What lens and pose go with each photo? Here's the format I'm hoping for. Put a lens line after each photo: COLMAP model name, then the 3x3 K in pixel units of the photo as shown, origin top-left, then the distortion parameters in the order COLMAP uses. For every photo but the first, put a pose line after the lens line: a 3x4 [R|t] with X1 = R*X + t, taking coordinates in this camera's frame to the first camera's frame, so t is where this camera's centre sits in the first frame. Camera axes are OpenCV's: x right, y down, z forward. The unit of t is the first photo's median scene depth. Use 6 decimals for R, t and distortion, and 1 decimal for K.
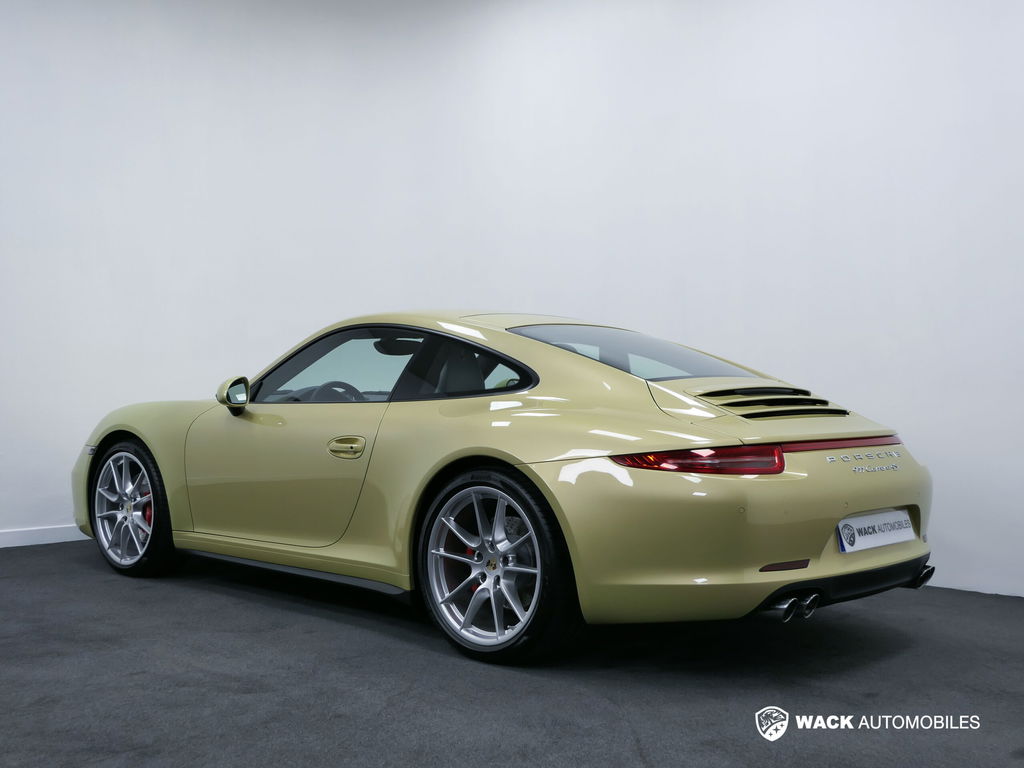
lens RADIAL K [[1081.4, 0, 510.8], [0, 1081.4, 386.0], [0, 0, 1]] dist [-0.155177, 0.000000]
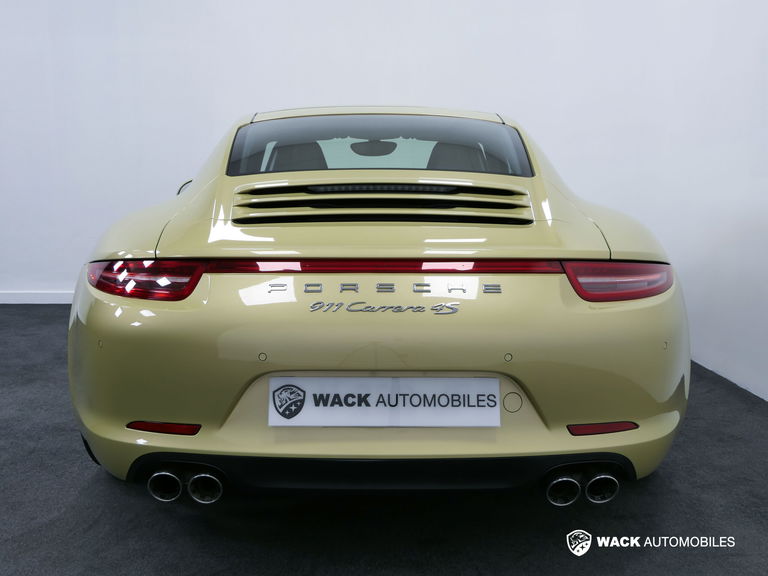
lens RADIAL K [[812.0, 0, 384.1], [0, 812.0, 286.5], [0, 0, 1]] dist [0.025191, 0.000000]
pose [[0.778360, 0.082117, -0.622425, 0.655490], [-0.009012, 0.992768, 0.119707, 0.005515], [0.627754, -0.087566, 0.773471, 0.620363]]
